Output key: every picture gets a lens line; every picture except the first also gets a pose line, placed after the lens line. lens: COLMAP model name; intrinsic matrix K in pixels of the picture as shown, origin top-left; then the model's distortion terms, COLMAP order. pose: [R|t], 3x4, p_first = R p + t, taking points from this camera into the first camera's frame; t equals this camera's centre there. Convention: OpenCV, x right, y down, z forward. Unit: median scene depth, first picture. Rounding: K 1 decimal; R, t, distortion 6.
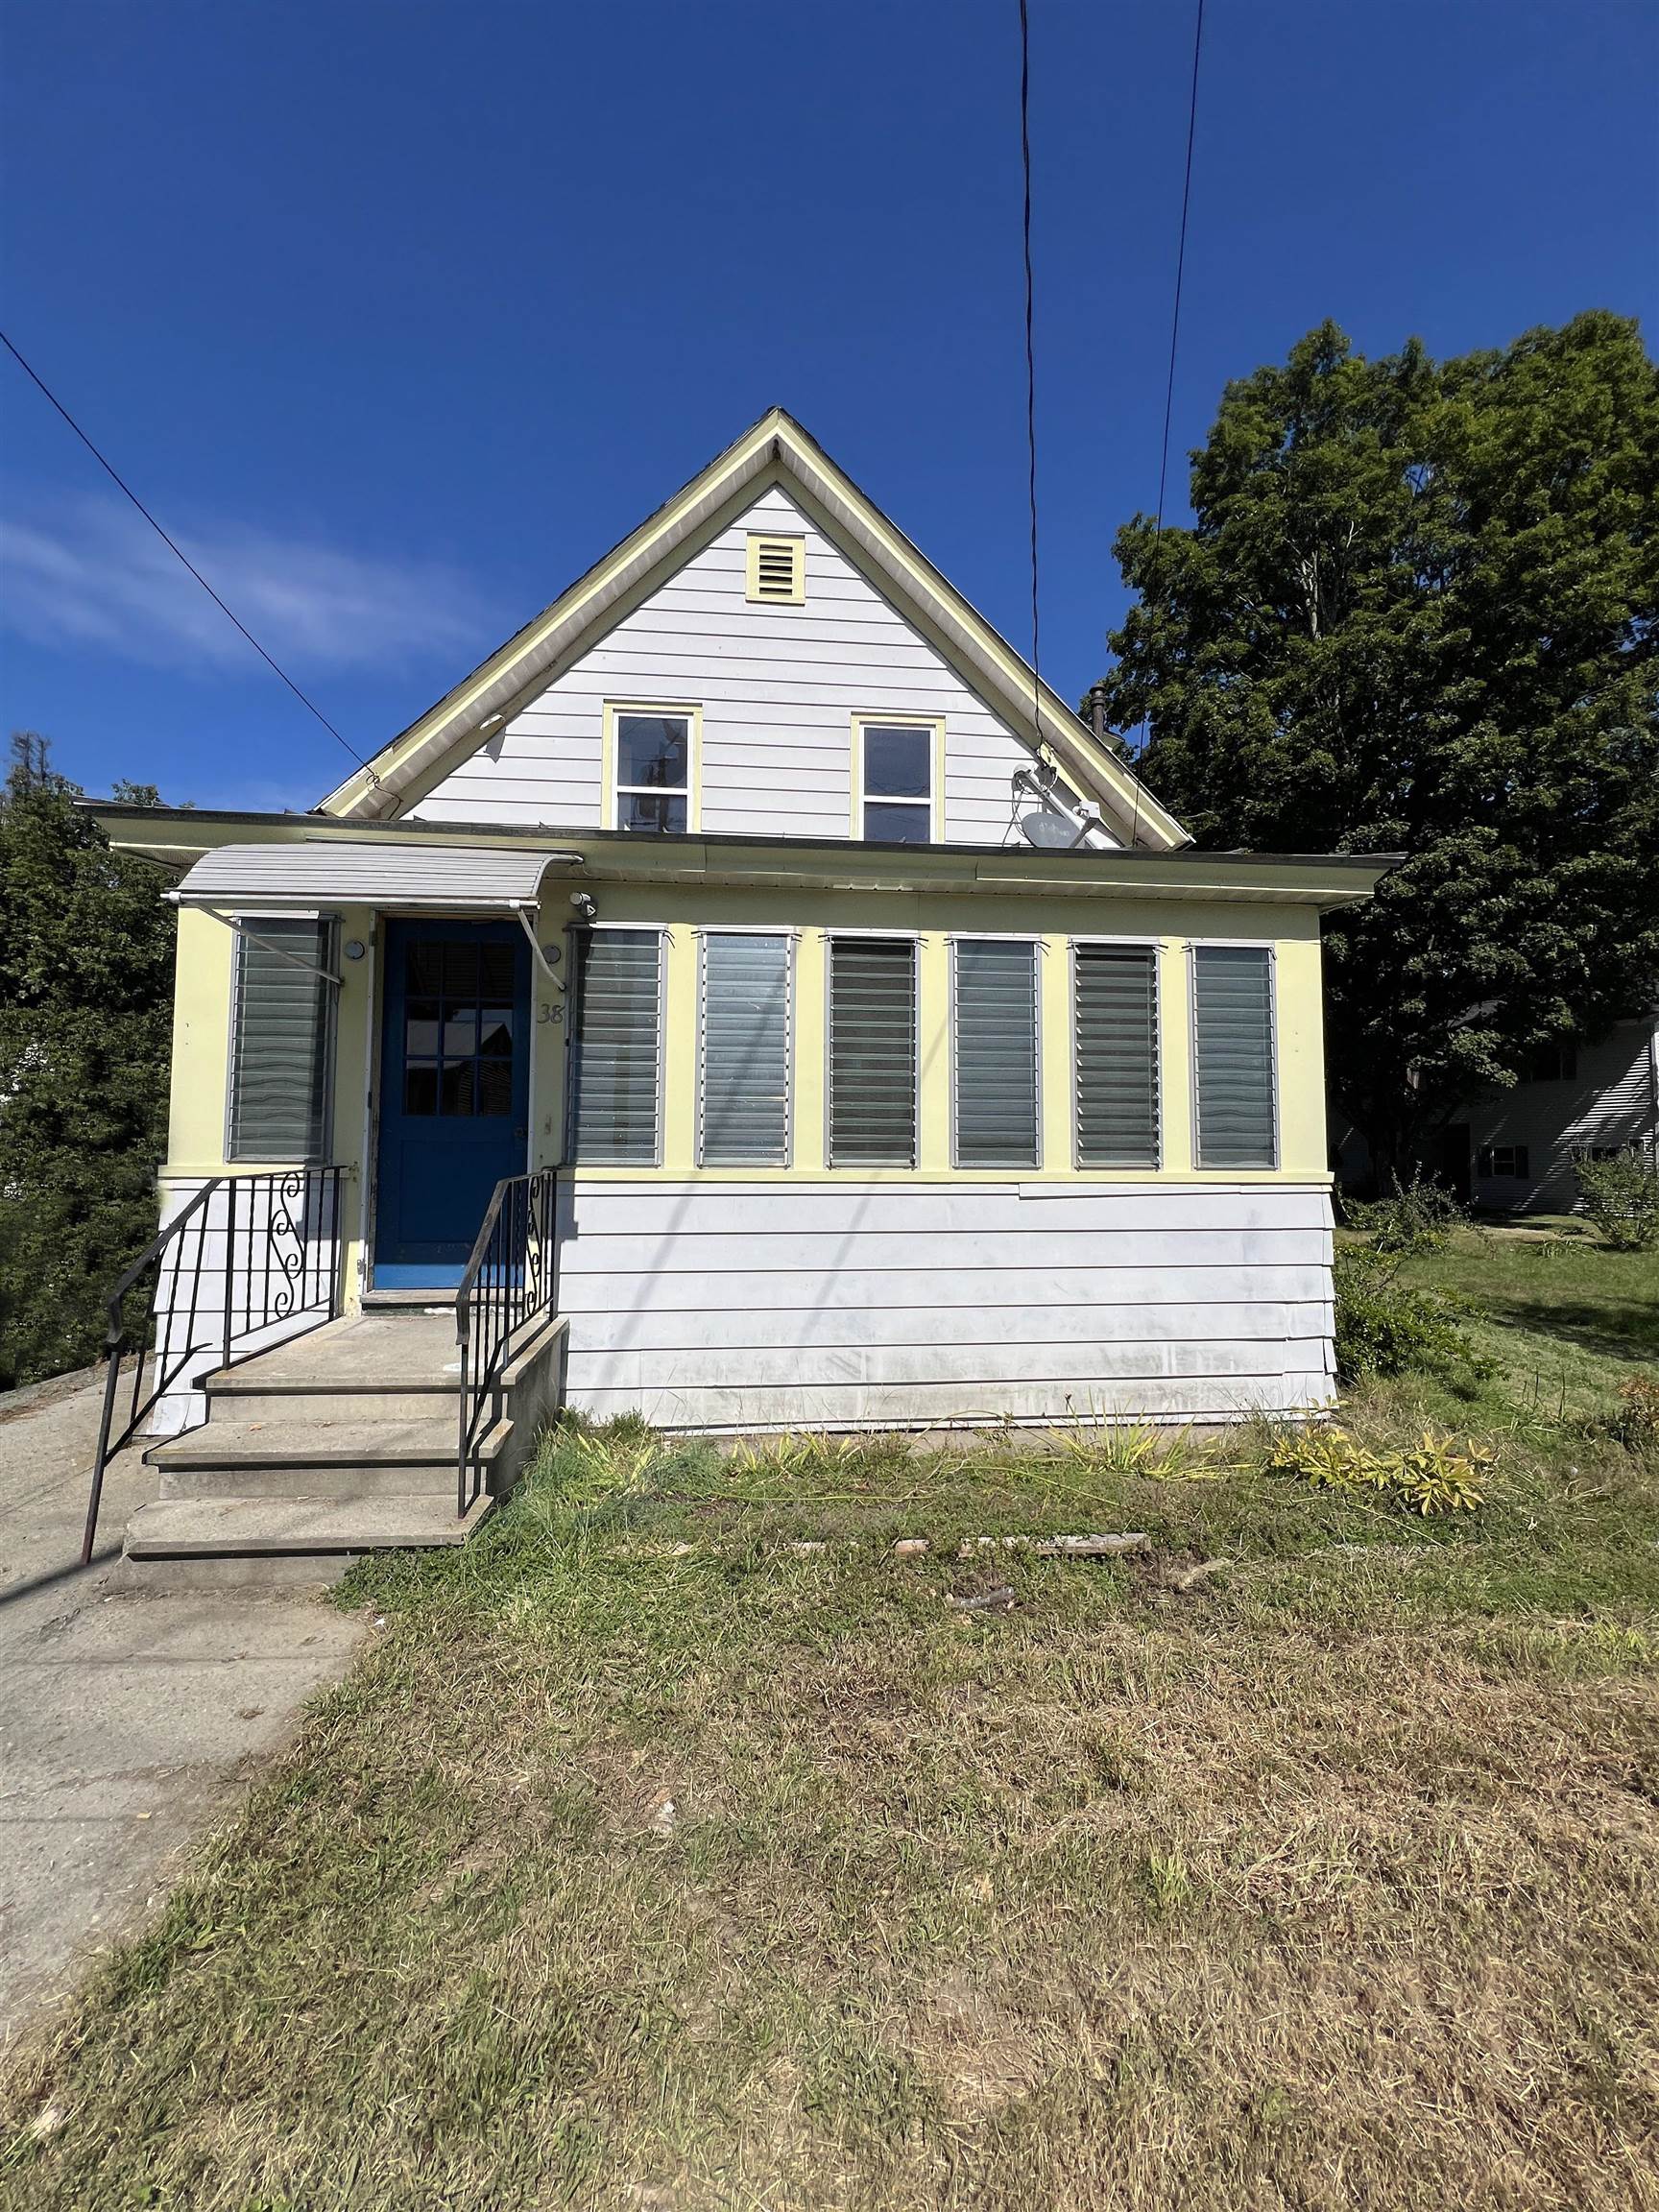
lens RADIAL K [[888.7, 0, 826.1], [0, 888.7, 1100.3], [0, 0, 1]] dist [0.000537, -0.000379]
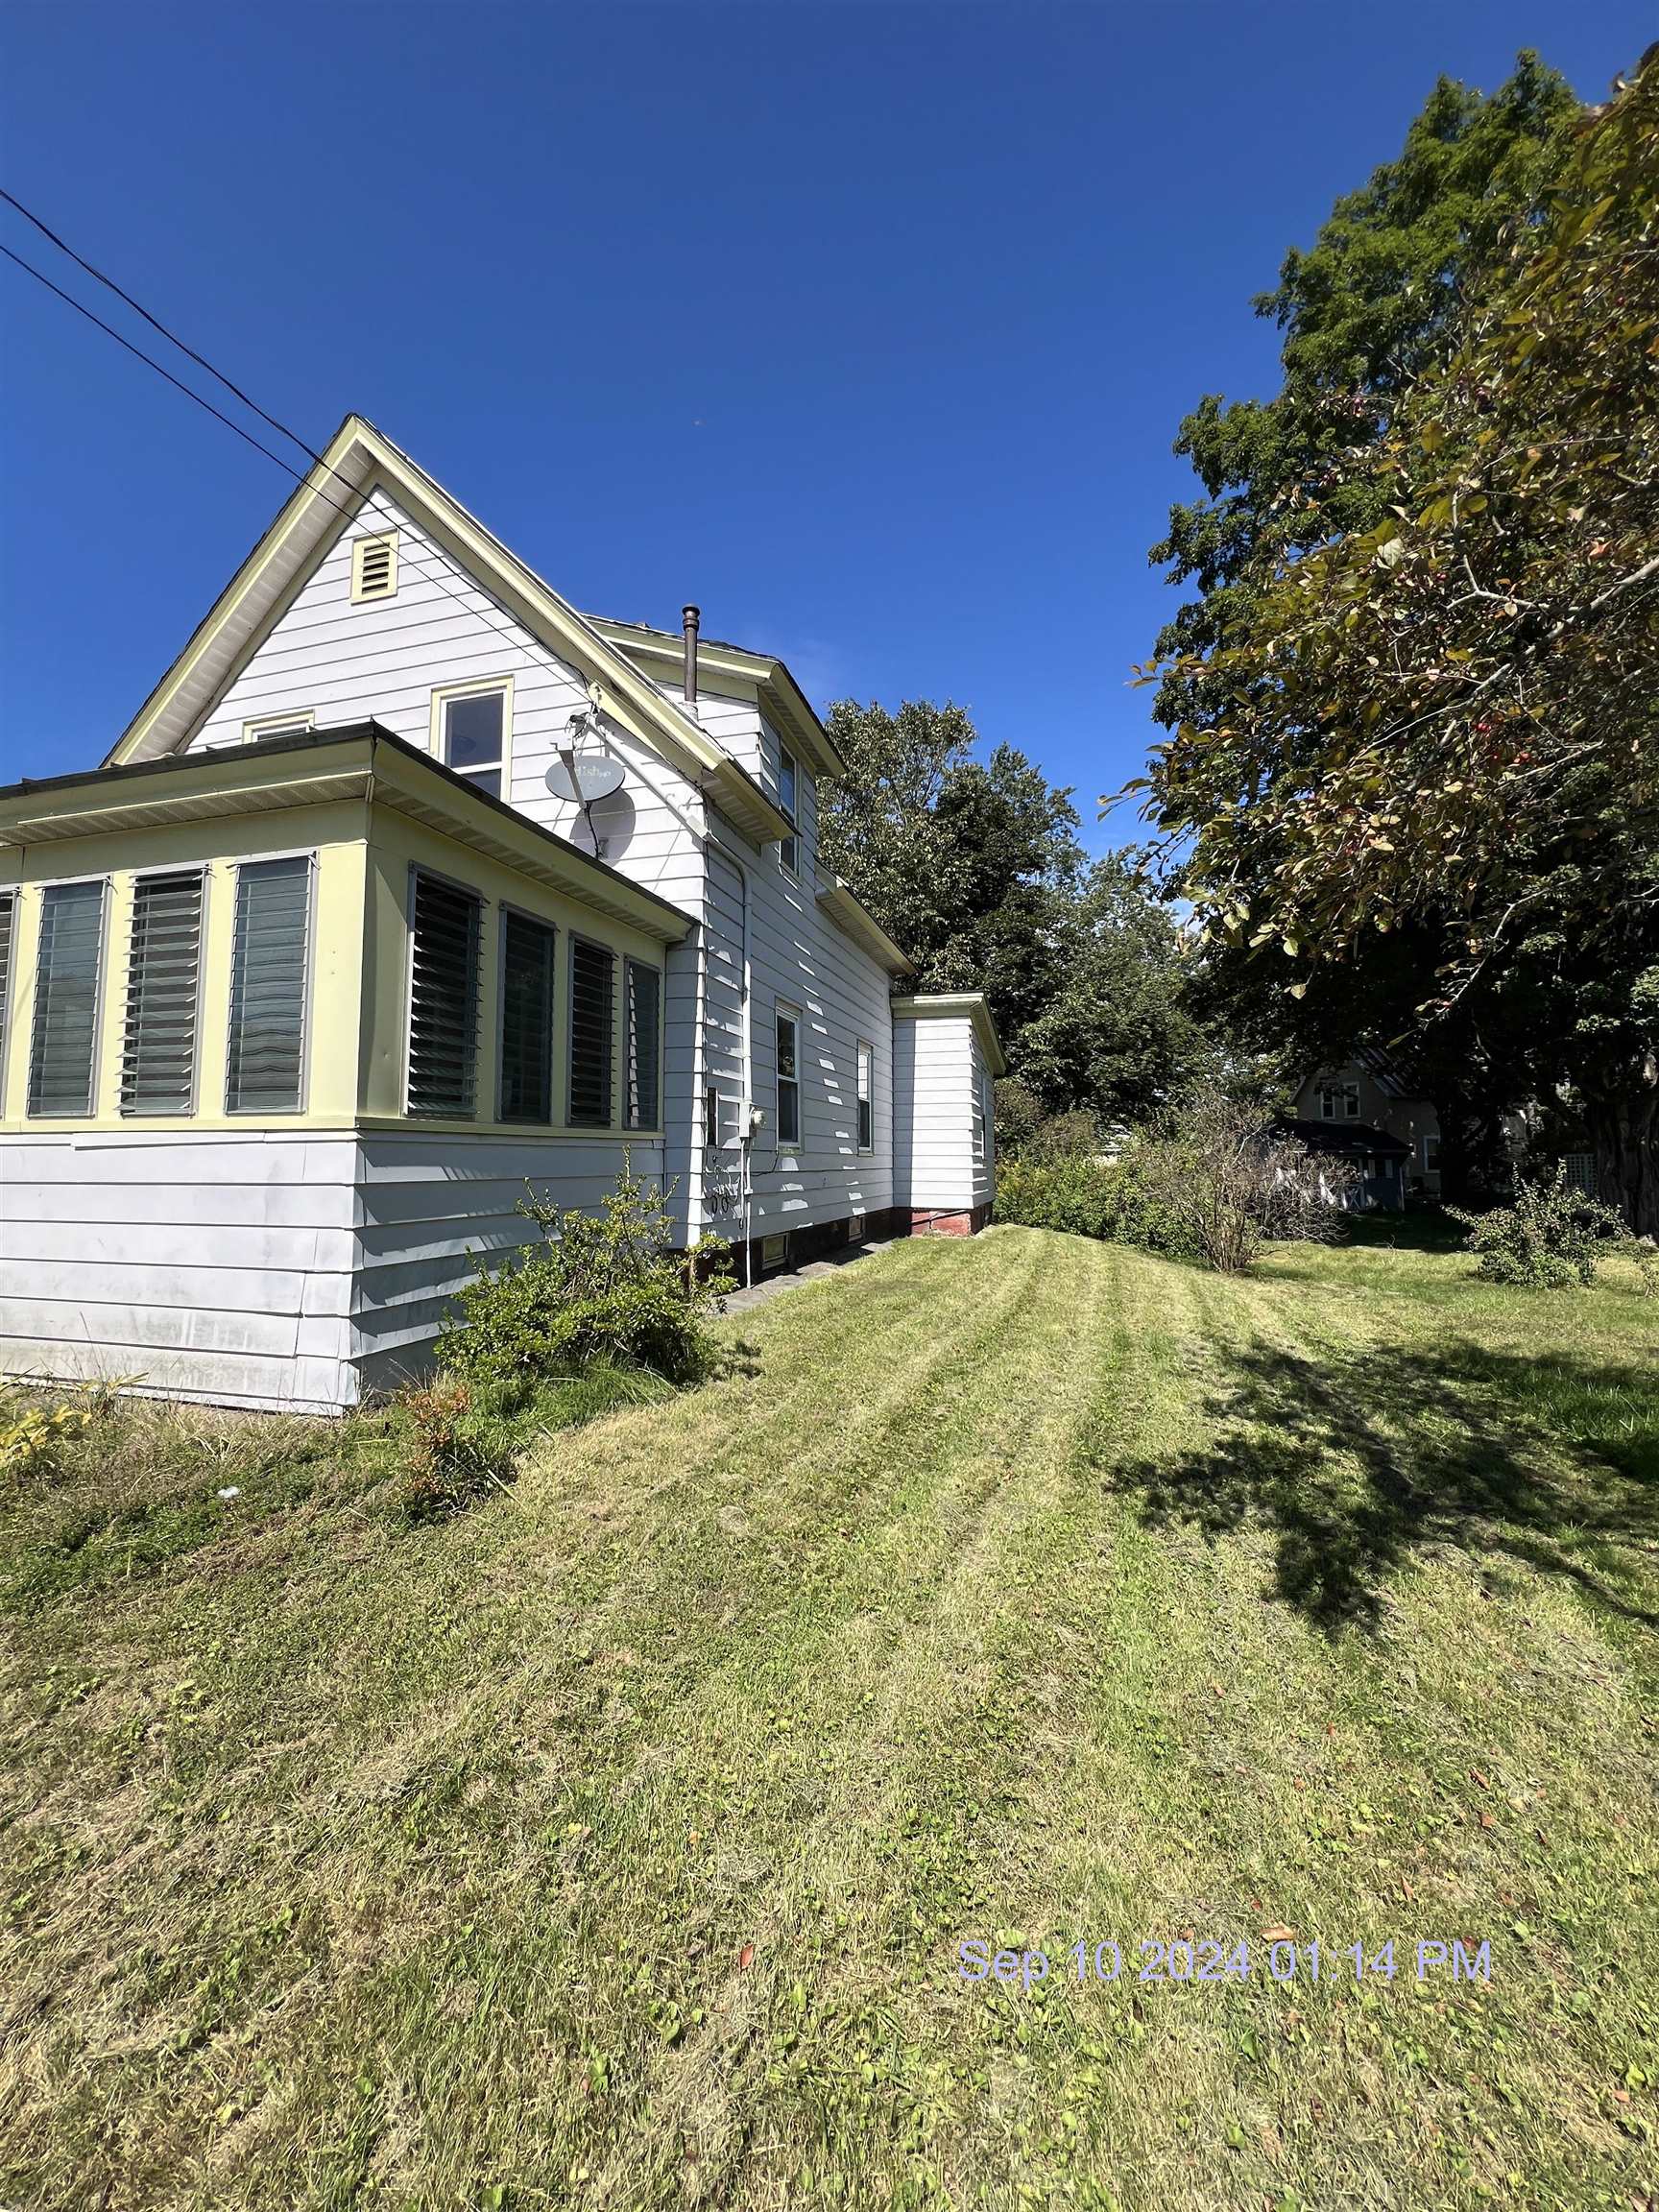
lens RADIAL K [[888.7, 0, 829.1], [0, 888.7, 1102.4], [0, 0, 1]] dist [0.000537, -0.000379]
pose [[0.927366, -0.030507, -0.372909, 1.290823], [0.021945, 0.999390, -0.027185, 0.101351], [0.373510, 0.017027, 0.927470, 0.403850]]
